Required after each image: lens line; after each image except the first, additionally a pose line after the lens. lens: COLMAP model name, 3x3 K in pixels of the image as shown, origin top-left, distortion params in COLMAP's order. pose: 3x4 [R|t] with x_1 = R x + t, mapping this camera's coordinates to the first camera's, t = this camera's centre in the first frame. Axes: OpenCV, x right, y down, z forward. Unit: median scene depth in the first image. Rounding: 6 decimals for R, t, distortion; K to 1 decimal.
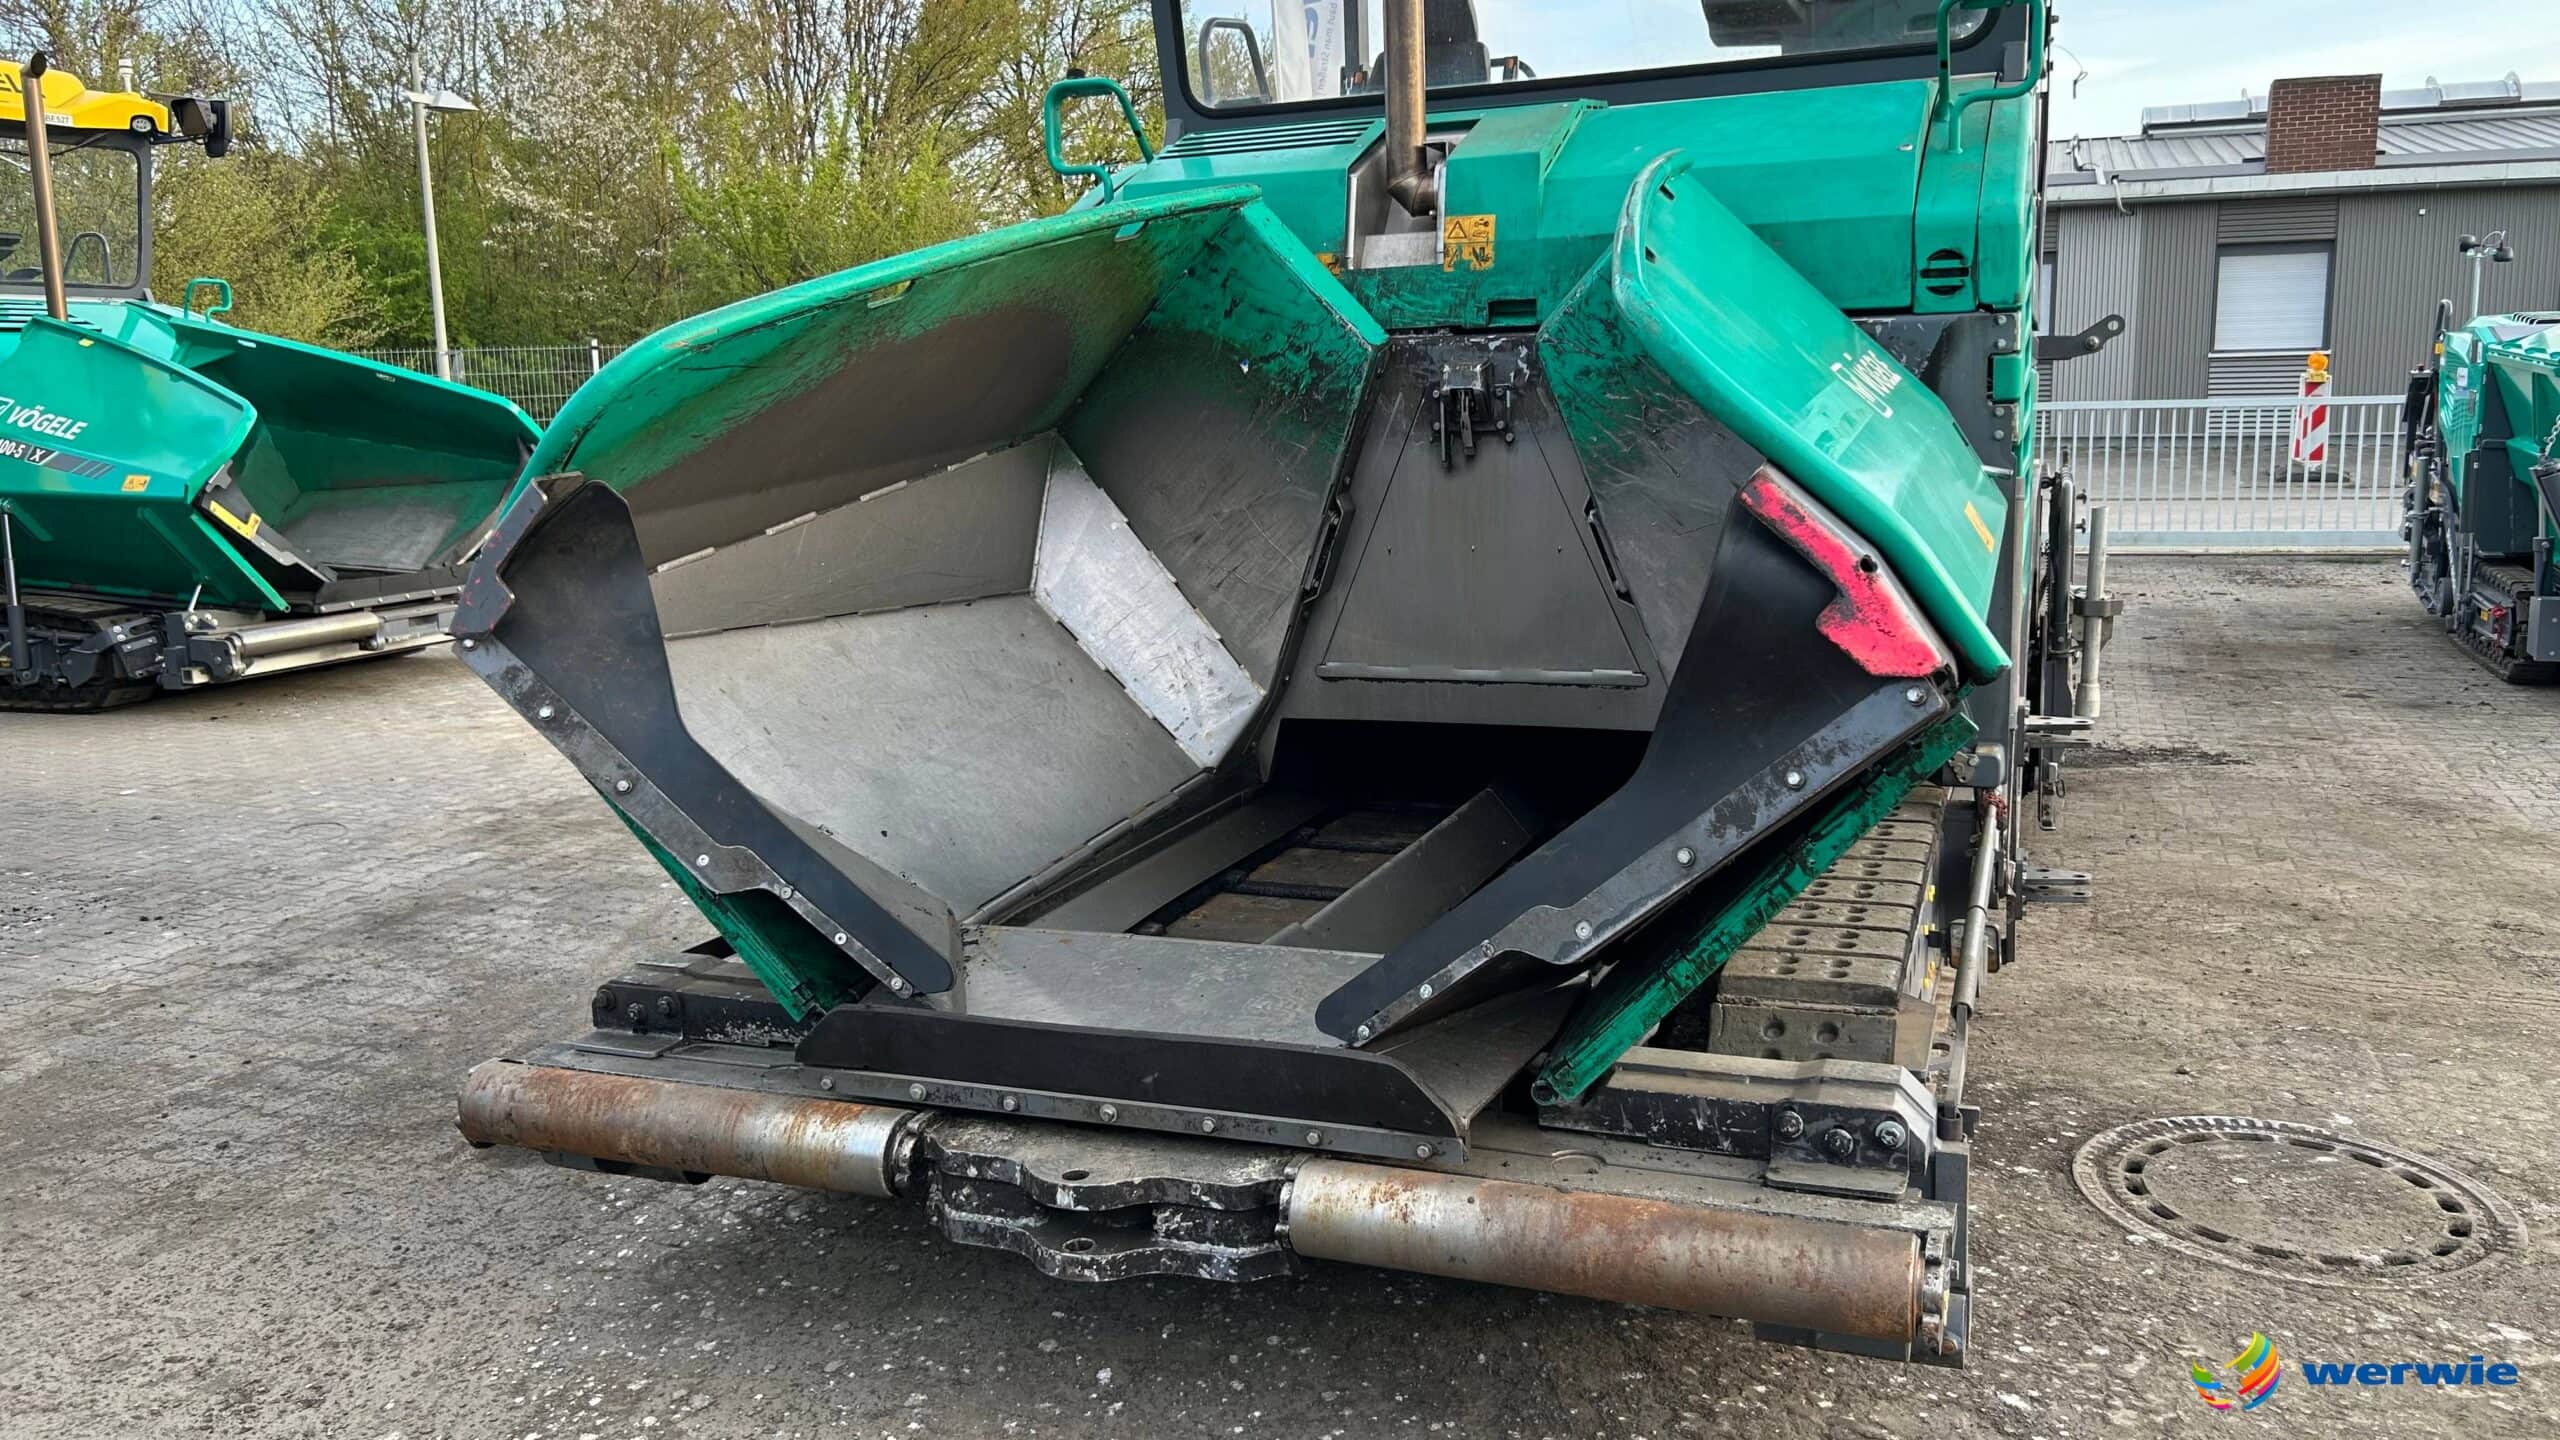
lens RADIAL K [[2120.9, 0, 1281.1], [0, 2120.9, 679.3], [0, 0, 1]] dist [0.094715, 0.000343]
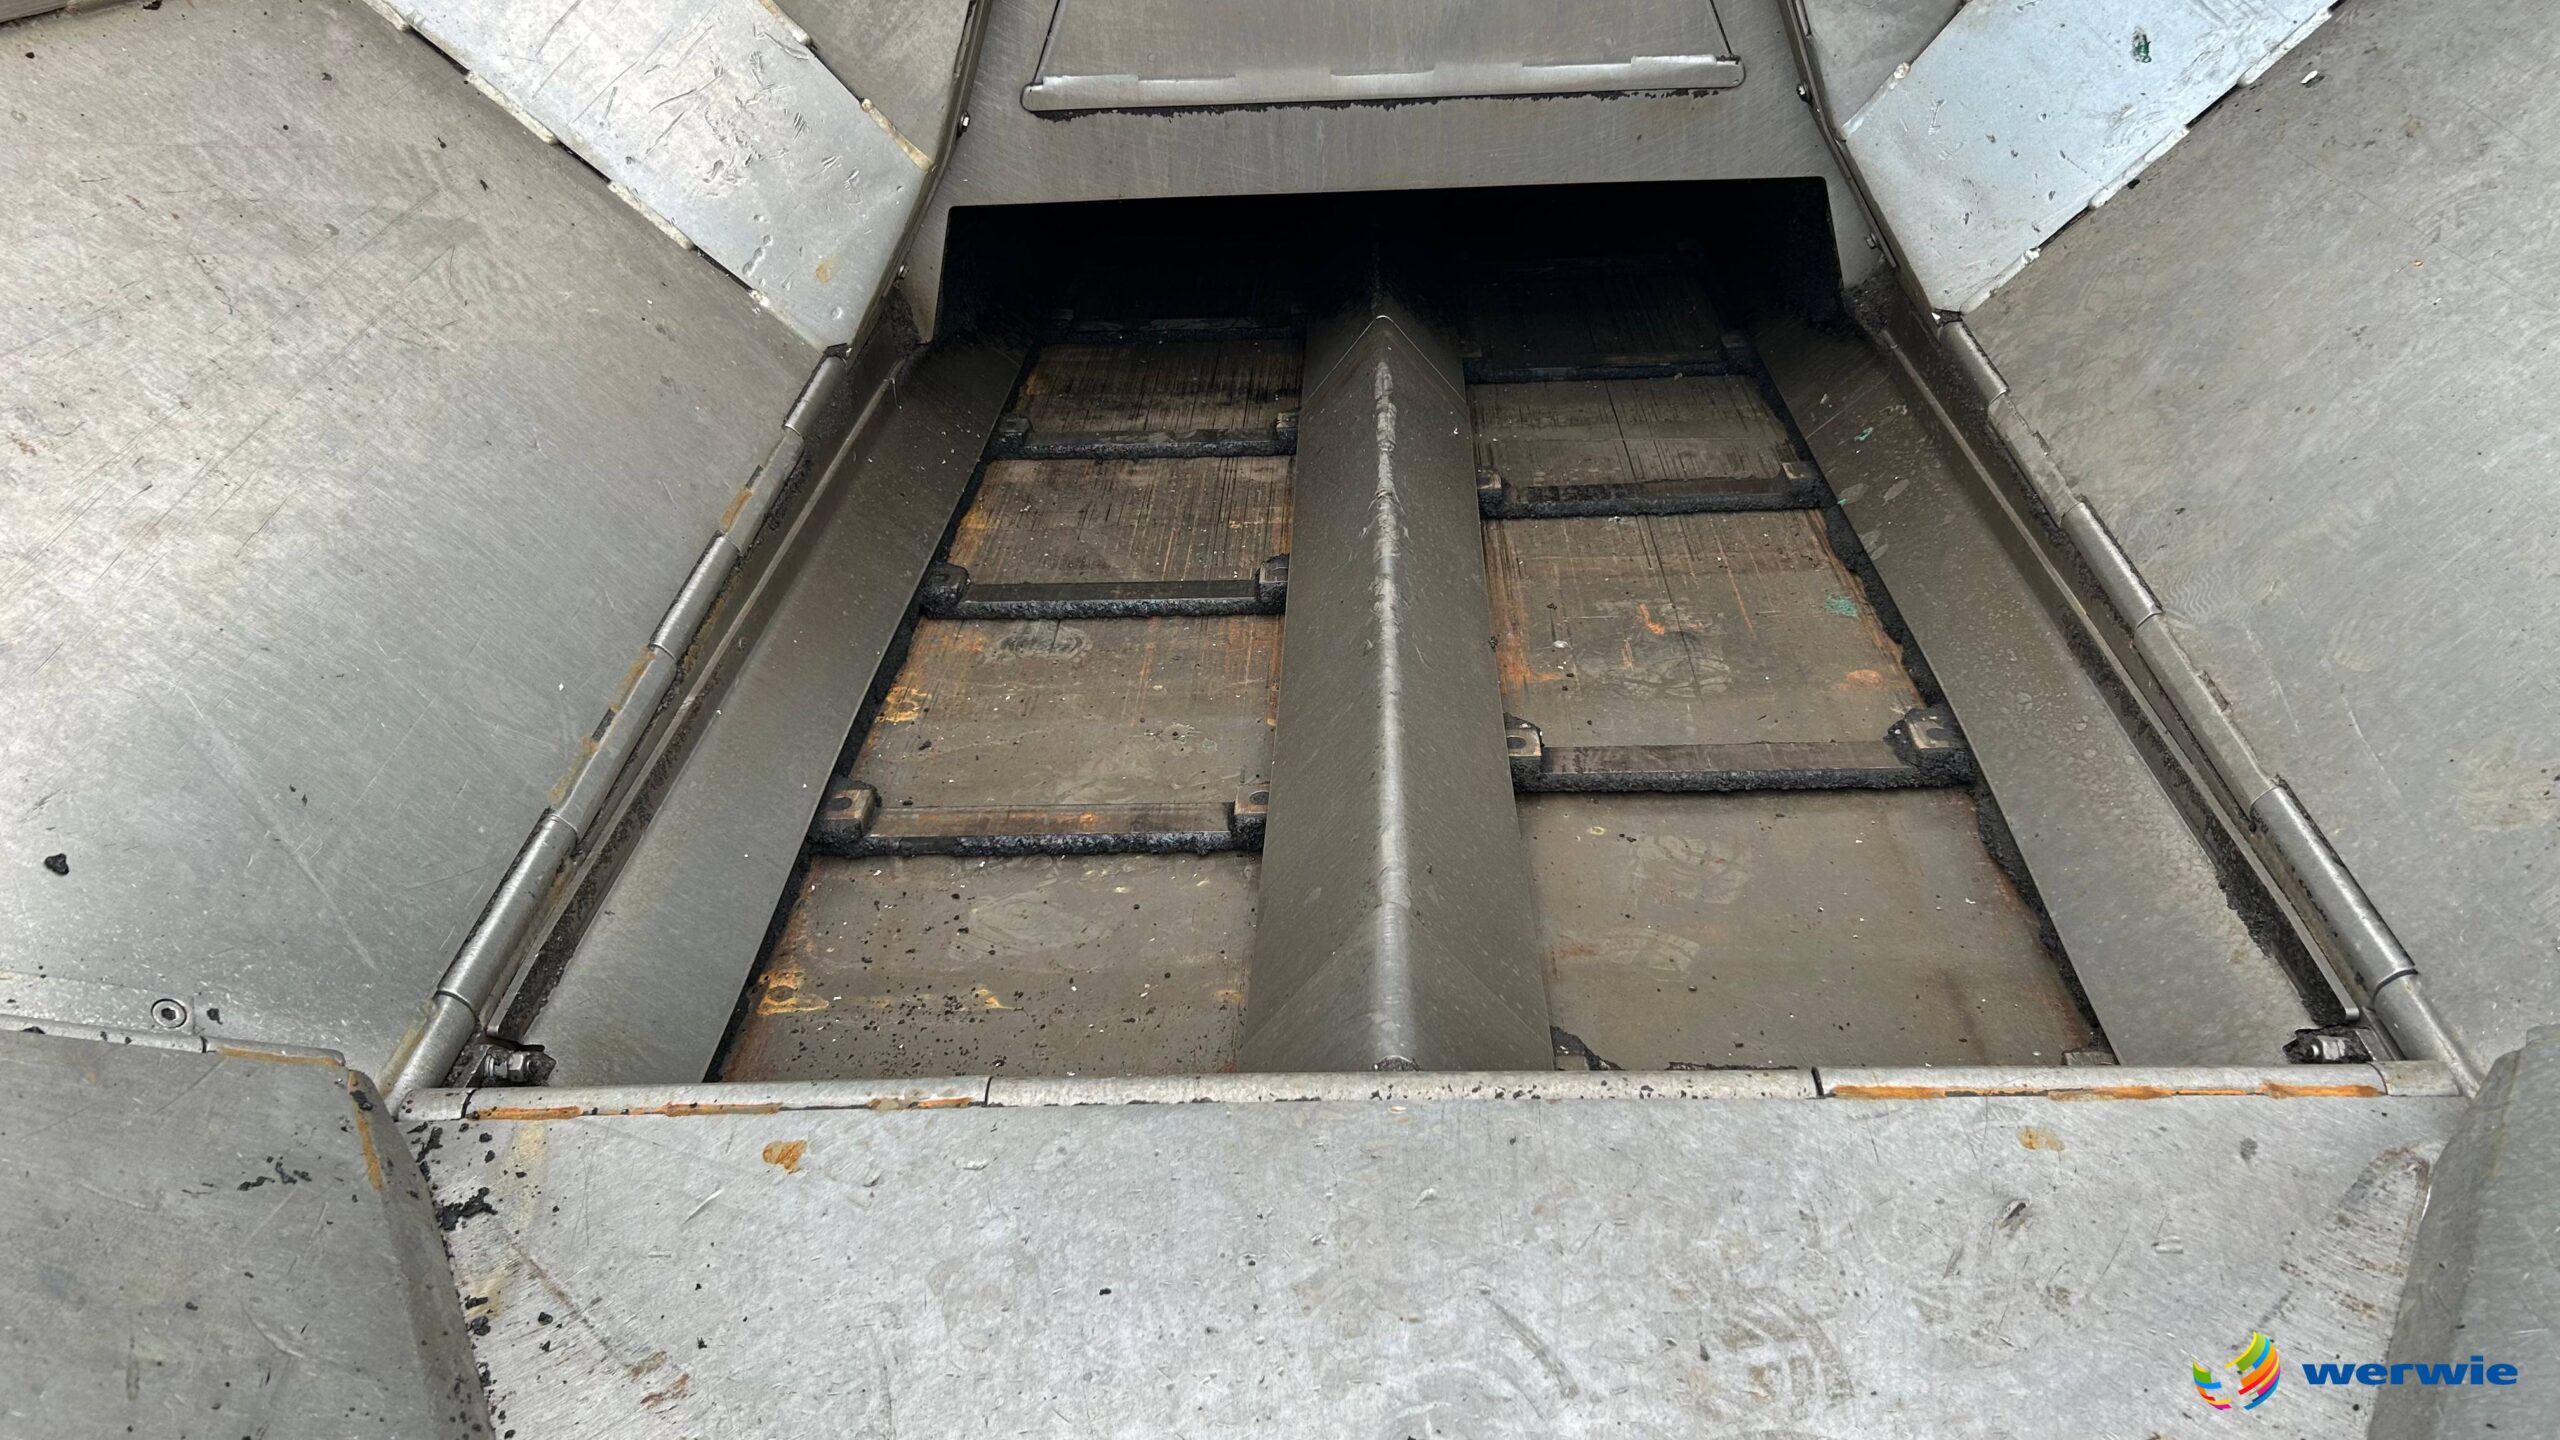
lens RADIAL K [[1982.8, 0, 1290.2], [0, 1982.8, 684.0], [0, 0, 1]] dist [0.103128, -0.175627]
pose [[0.938082, -0.172803, 0.300234, -0.084105], [0.062387, 0.936800, 0.344257, -0.031881], [-0.340748, -0.304211, 0.889577, 0.564065]]
